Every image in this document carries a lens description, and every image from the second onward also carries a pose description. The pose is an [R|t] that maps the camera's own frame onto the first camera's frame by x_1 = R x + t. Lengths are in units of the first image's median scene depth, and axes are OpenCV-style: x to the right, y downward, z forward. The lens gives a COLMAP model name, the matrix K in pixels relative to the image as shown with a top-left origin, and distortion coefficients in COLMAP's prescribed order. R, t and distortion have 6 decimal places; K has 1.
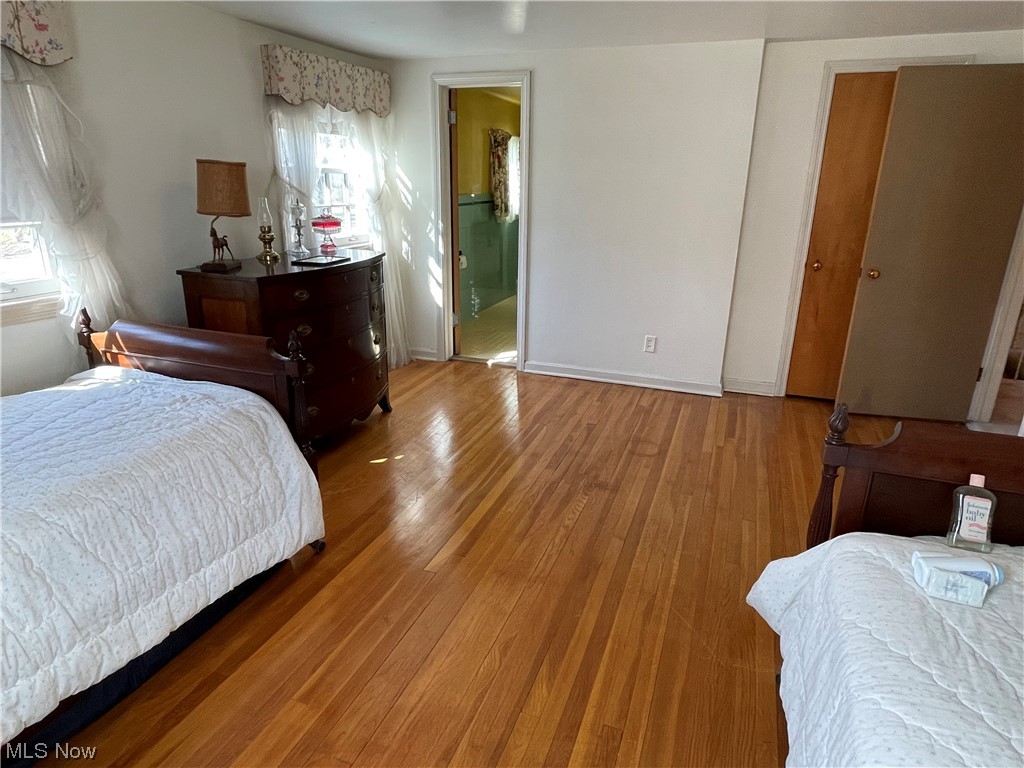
lens RADIAL K [[619.6, 0, 508.1], [0, 619.6, 381.7], [0, 0, 1]] dist [0.005068, 0.003466]
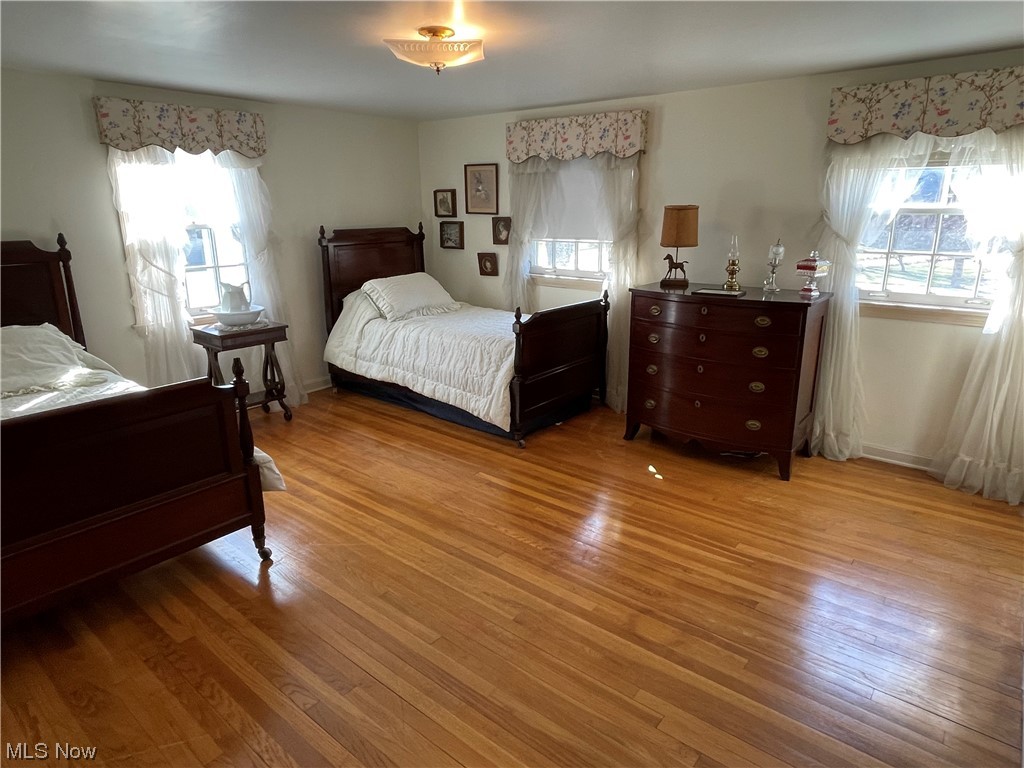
lens RADIAL K [[619.6, 0, 509.7], [0, 619.6, 382.3], [0, 0, 1]] dist [0.005068, 0.003466]
pose [[-0.324048, 0.253511, -0.911441, 0.853980], [-0.297678, 0.887167, 0.352593, -0.328853], [0.897987, 0.385573, -0.212020, 0.949849]]
